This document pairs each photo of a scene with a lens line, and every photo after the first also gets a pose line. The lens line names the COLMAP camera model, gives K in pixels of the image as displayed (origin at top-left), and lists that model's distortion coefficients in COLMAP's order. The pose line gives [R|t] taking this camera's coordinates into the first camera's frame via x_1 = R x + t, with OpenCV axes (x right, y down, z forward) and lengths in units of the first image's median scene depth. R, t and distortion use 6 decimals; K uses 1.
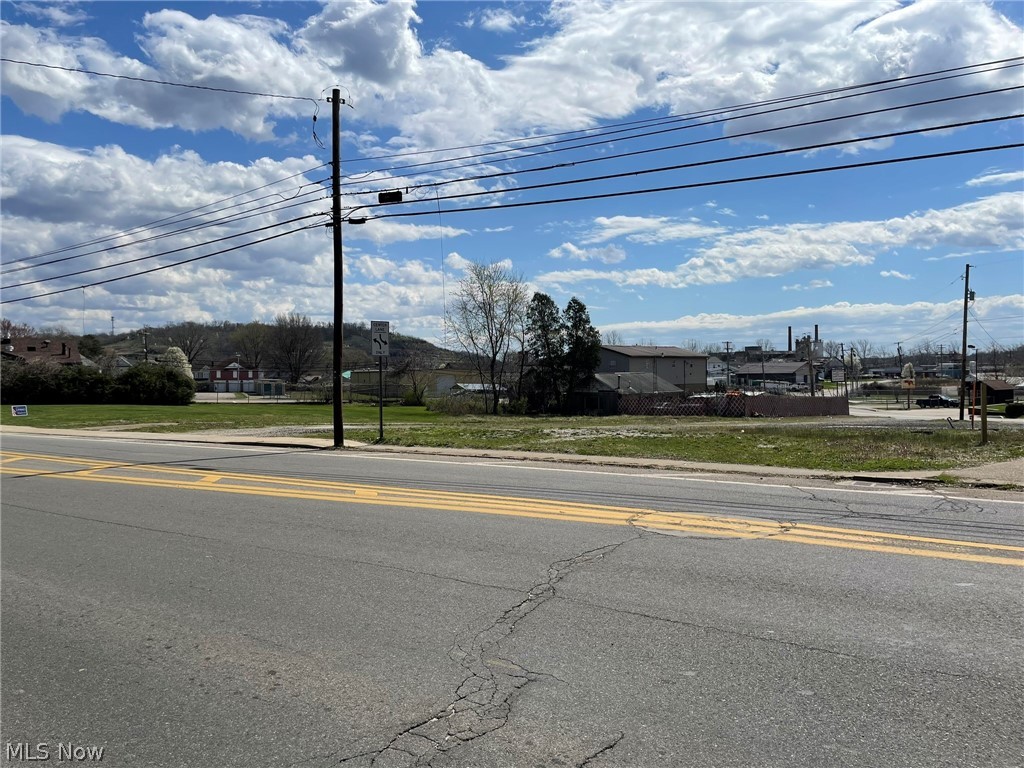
lens RADIAL K [[767.6, 0, 508.5], [0, 767.6, 383.6], [0, 0, 1]] dist [0.096835, -0.124461]
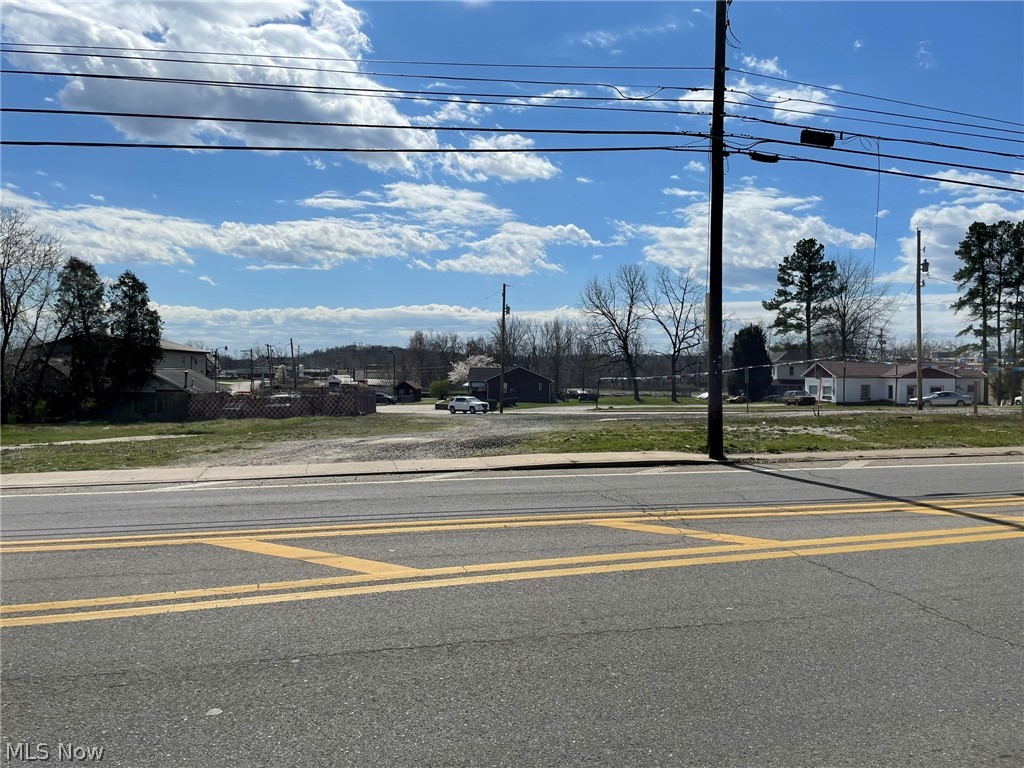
lens RADIAL K [[767.6, 0, 501.6], [0, 767.6, 383.4], [0, 0, 1]] dist [0.096835, -0.124461]
pose [[0.654233, 0.003259, 0.756286, -0.260418], [-0.003004, 0.999994, -0.001711, 0.001754], [-0.756287, -0.001152, 0.654239, 0.200336]]
